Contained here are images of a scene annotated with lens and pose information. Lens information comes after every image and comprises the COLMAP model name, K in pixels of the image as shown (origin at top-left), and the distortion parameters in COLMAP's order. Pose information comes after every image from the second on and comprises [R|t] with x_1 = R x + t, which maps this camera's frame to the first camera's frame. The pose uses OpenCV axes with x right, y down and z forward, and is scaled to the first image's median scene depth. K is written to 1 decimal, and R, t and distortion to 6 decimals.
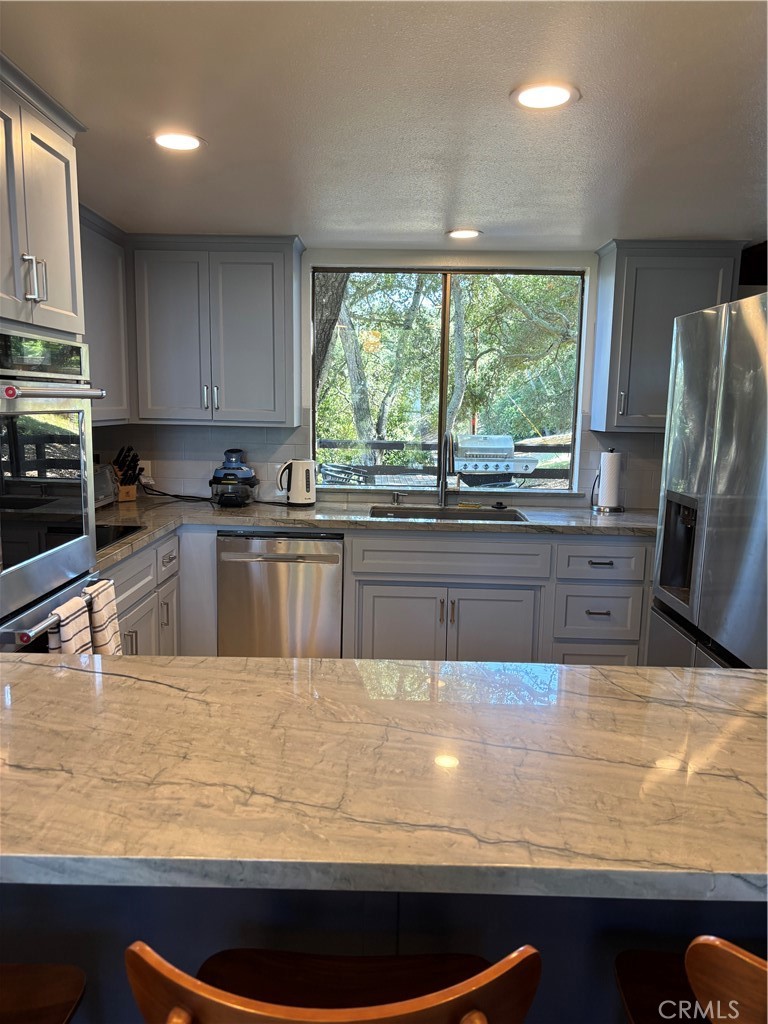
lens RADIAL K [[774.0, 0, 380.7], [0, 774.0, 526.7], [0, 0, 1]] dist [0.011182, -0.011386]
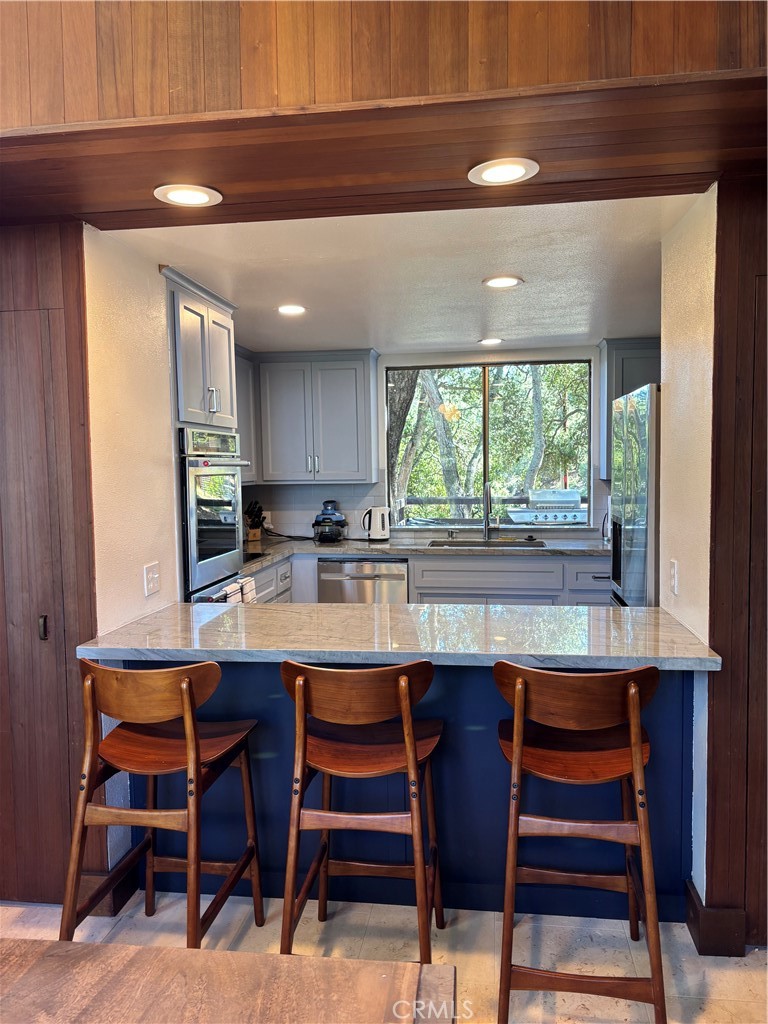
lens RADIAL K [[774.0, 0, 384.2], [0, 774.0, 513.4], [0, 0, 1]] dist [0.011182, -0.011386]
pose [[0.991716, -0.026429, -0.125698, 0.079487], [0.014007, 0.995019, -0.098696, 0.060321], [0.127680, 0.096117, 0.987147, -0.346581]]
